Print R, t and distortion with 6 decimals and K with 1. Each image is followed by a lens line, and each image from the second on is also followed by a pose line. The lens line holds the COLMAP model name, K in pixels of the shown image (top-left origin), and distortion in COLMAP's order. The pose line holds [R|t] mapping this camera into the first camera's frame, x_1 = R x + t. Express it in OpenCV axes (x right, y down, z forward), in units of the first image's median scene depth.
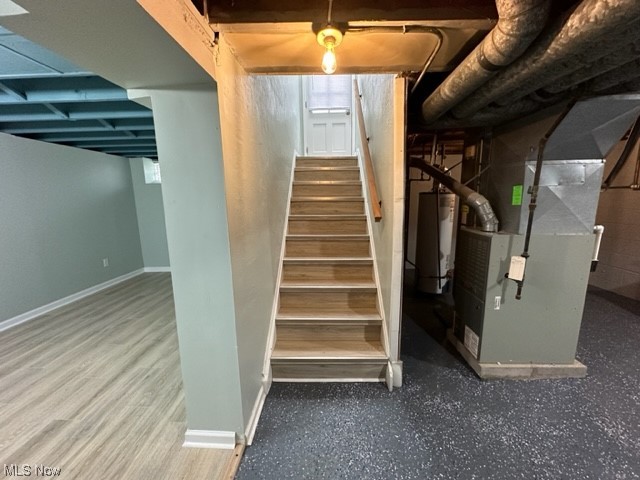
lens RADIAL K [[254.9, 0, 319.2], [0, 254.9, 239.0], [0, 0, 1]] dist [-0.001858, 0.000729]
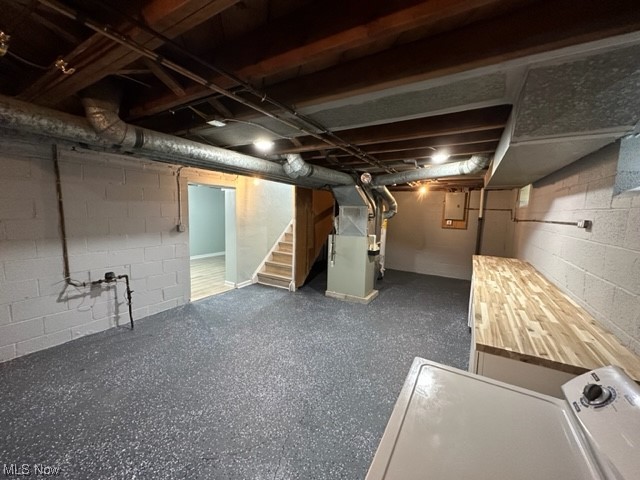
lens RADIAL K [[254.9, 0, 321.5], [0, 254.9, 240.8], [0, 0, 1]] dist [-0.001858, 0.000729]
pose [[0.878773, 0.094969, -0.467695, 1.731128], [-0.120433, 0.992412, -0.024770, 0.108114], [0.461794, 0.078093, 0.883543, -1.184122]]
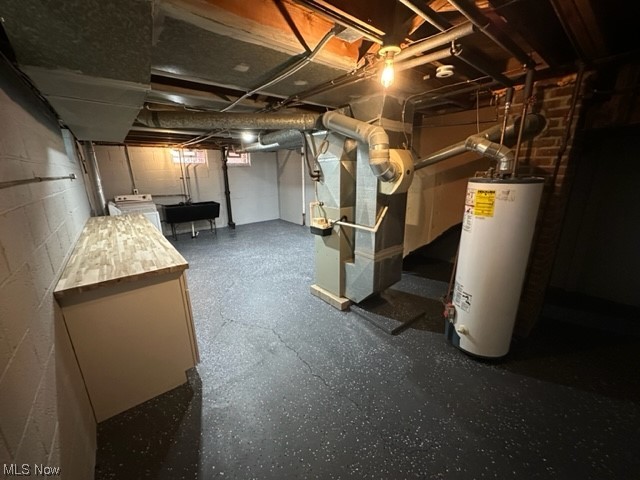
lens RADIAL K [[254.9, 0, 318.1], [0, 254.9, 241.0], [0, 0, 1]] dist [-0.001858, 0.000729]
pose [[-0.762340, 0.196095, -0.616753, 2.045776], [-0.081941, 0.916074, 0.392548, -0.440462], [0.641968, 0.349792, -0.682292, 2.133685]]
